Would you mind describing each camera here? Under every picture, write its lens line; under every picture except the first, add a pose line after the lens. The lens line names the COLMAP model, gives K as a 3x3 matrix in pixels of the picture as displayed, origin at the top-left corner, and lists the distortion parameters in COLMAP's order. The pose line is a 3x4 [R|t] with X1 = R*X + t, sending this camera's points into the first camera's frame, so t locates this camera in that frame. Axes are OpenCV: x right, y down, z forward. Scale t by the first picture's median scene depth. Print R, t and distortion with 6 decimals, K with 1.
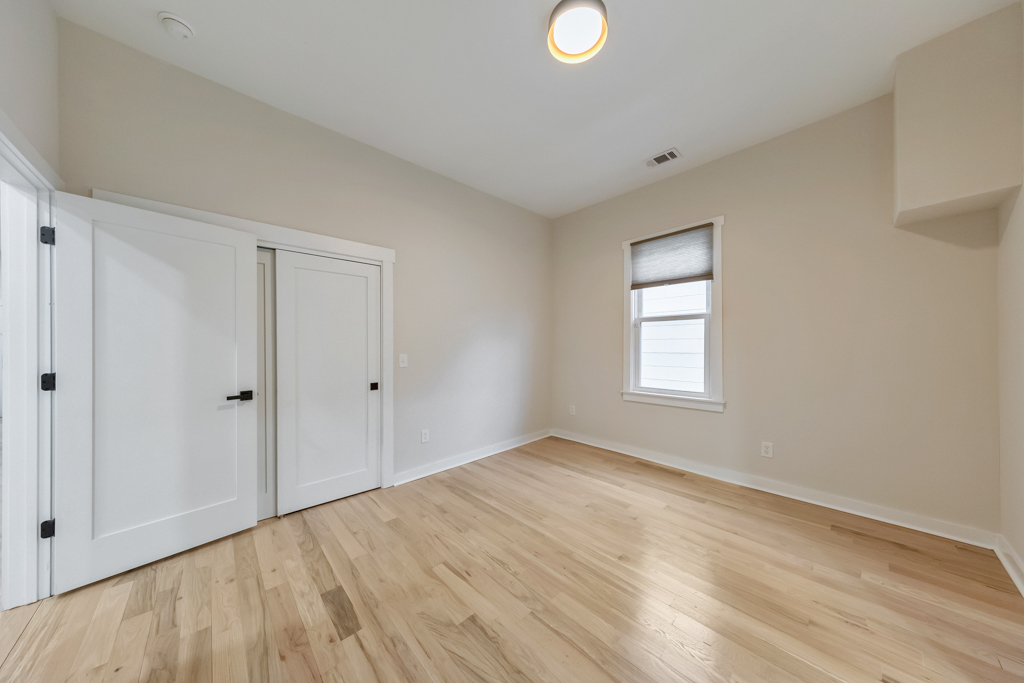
lens RADIAL K [[327.2, 0, 514.4], [0, 327.2, 341.6], [0, 0, 1]] dist [0.004989, -0.000188]
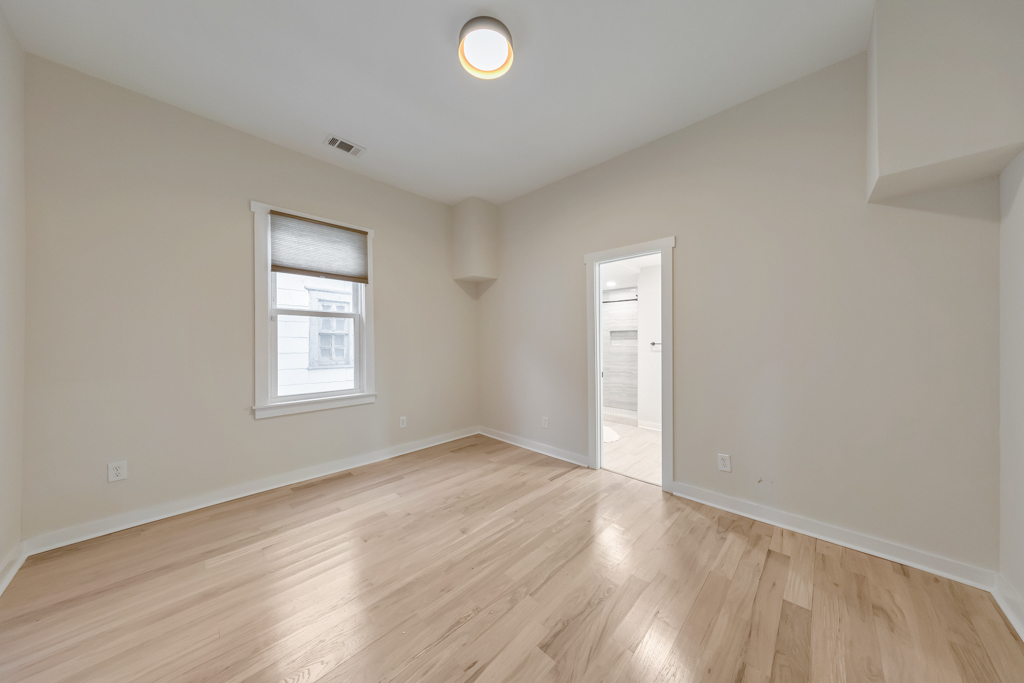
lens RADIAL K [[327.2, 0, 509.8], [0, 327.2, 340.2], [0, 0, 1]] dist [0.004989, -0.000188]
pose [[-0.049859, 0.010981, 0.998696, -0.556597], [-0.004640, 0.999926, -0.011226, 0.010776], [-0.998745, -0.005193, -0.049804, 0.621554]]
